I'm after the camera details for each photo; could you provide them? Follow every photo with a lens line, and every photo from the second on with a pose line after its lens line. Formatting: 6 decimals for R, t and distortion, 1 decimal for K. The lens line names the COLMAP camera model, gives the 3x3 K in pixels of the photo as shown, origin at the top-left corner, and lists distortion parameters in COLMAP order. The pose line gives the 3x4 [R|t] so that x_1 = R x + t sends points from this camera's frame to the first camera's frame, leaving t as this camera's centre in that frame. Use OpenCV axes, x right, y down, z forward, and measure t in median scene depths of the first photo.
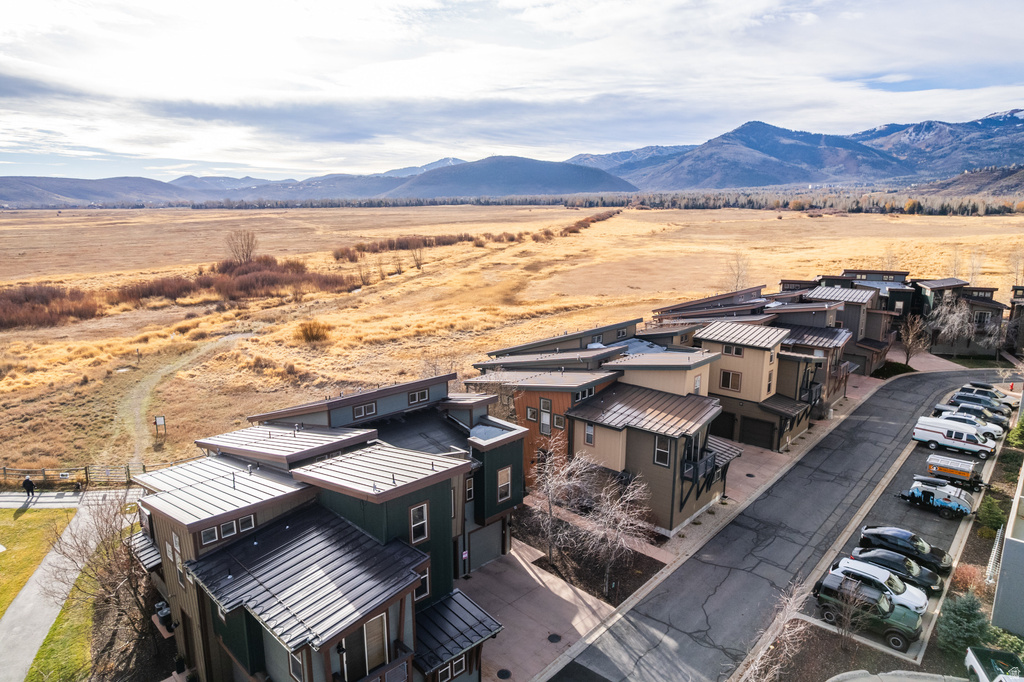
lens RADIAL K [[658.3, 0, 510.5], [0, 658.3, 339.3], [0, 0, 1]] dist [-0.083409, 0.074470]
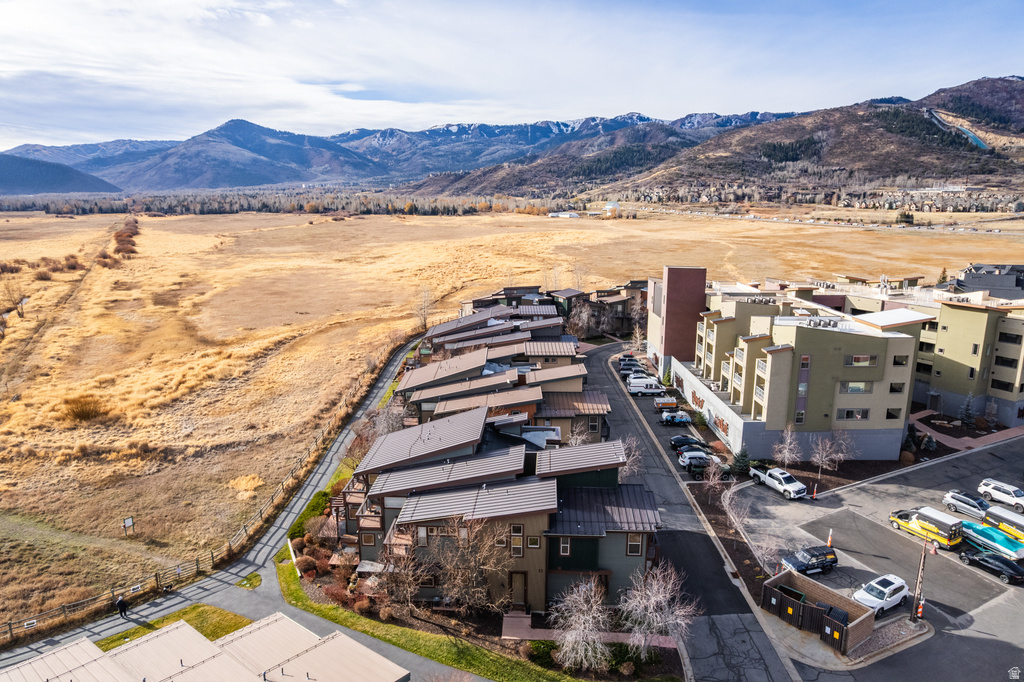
lens RADIAL K [[660.5, 0, 510.5], [0, 660.5, 331.1], [0, 0, 1]] dist [-0.087138, 0.079657]
pose [[0.742988, -0.131279, 0.656304, -0.303071], [0.137268, 0.989619, 0.042553, -0.052616], [-0.655077, 0.058473, 0.753296, -0.059170]]
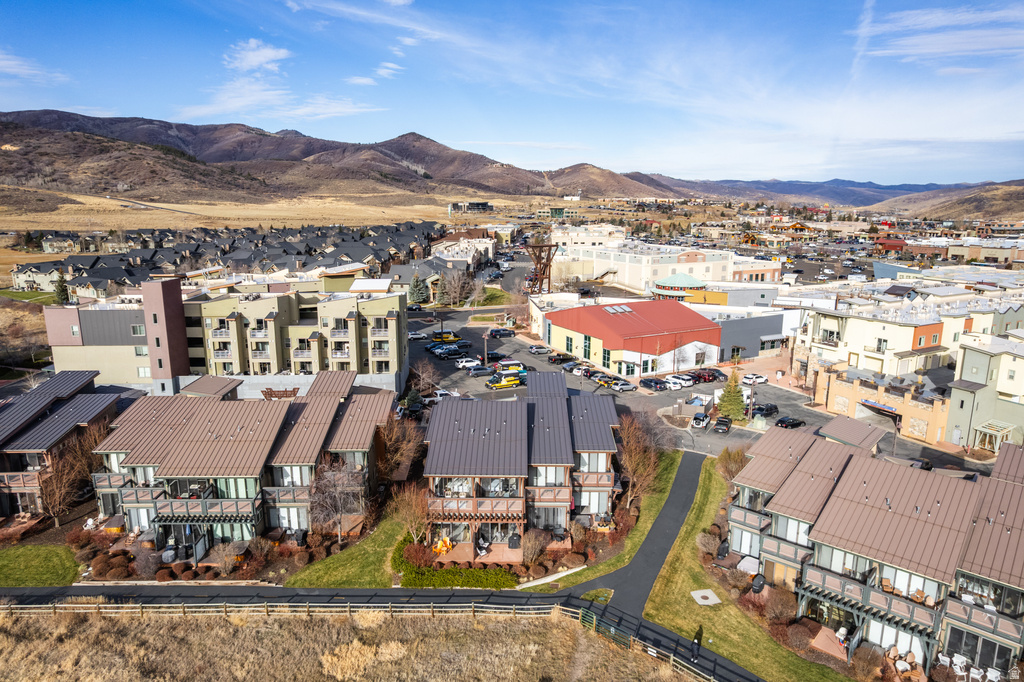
lens RADIAL K [[658.3, 0, 510.5], [0, 658.3, 339.3], [0, 0, 1]] dist [-0.083409, 0.074470]
pose [[-0.694890, -0.151861, 0.702899, -0.392353], [0.143791, 0.928366, 0.342725, -0.184006], [-0.704594, 0.339226, -0.623276, 0.541753]]
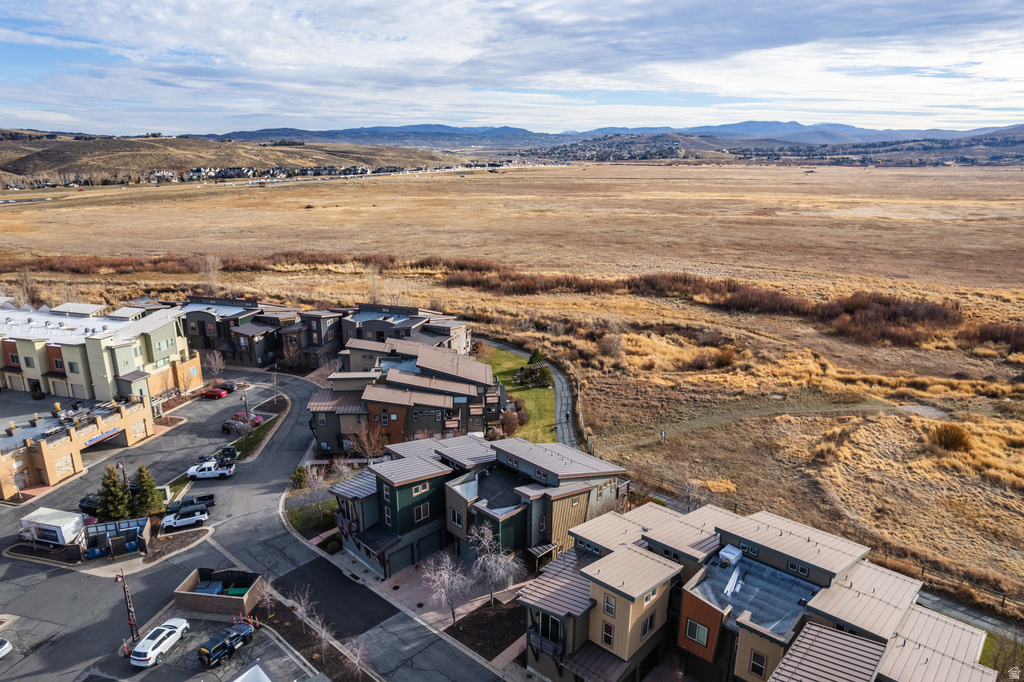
lens RADIAL K [[665.3, 0, 510.6], [0, 665.3, 338.5], [0, 0, 1]] dist [-0.079278, 0.069322]
pose [[-0.001805, 0.277174, -0.960818, 0.365841], [-0.205642, 0.940181, 0.271607, -0.179419], [0.978626, 0.198075, 0.055301, 0.222342]]
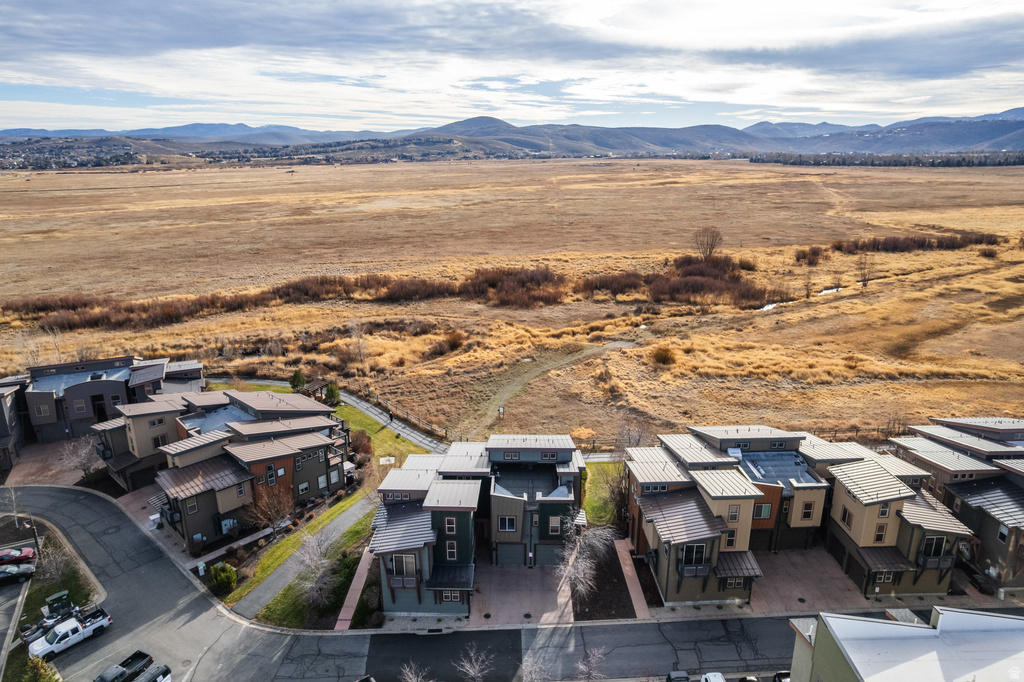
lens RADIAL K [[665.3, 0, 510.6], [0, 665.3, 338.5], [0, 0, 1]] dist [-0.079278, 0.069322]
pose [[0.691357, 0.195894, -0.695451, 0.256716], [-0.142643, 0.980605, 0.134412, -0.118550], [0.708293, 0.006275, 0.705891, -0.072347]]
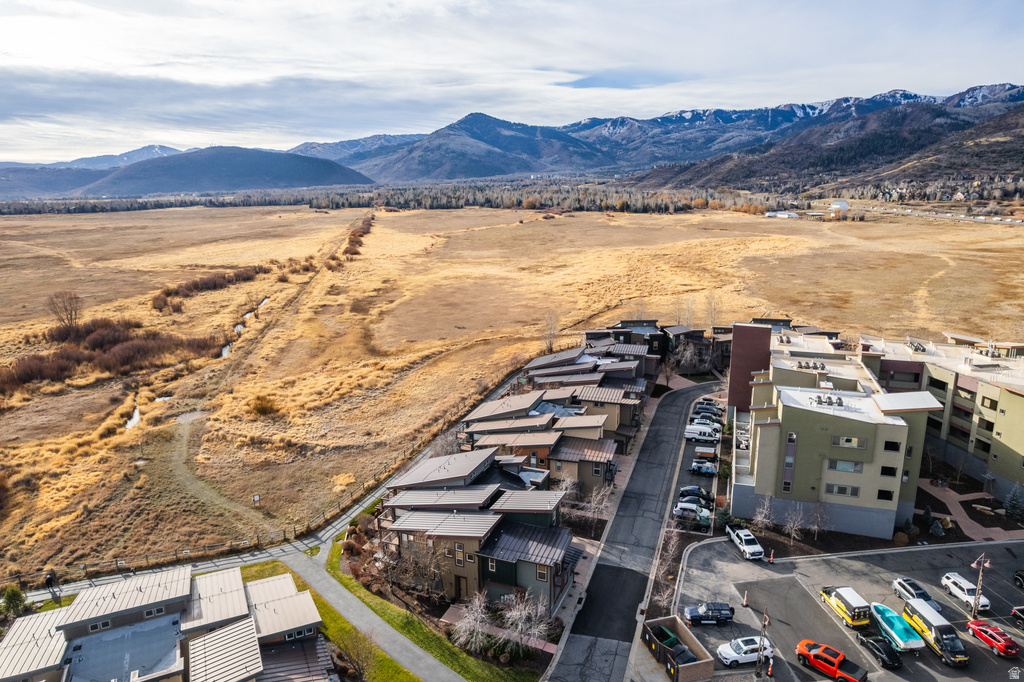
lens RADIAL K [[665.3, 0, 510.6], [0, 665.3, 338.5], [0, 0, 1]] dist [-0.079278, 0.069322]
pose [[0.922524, -0.091483, 0.374941, -0.226501], [0.086057, 0.995801, 0.031228, -0.097956], [-0.376223, 0.003458, 0.926523, -0.254697]]
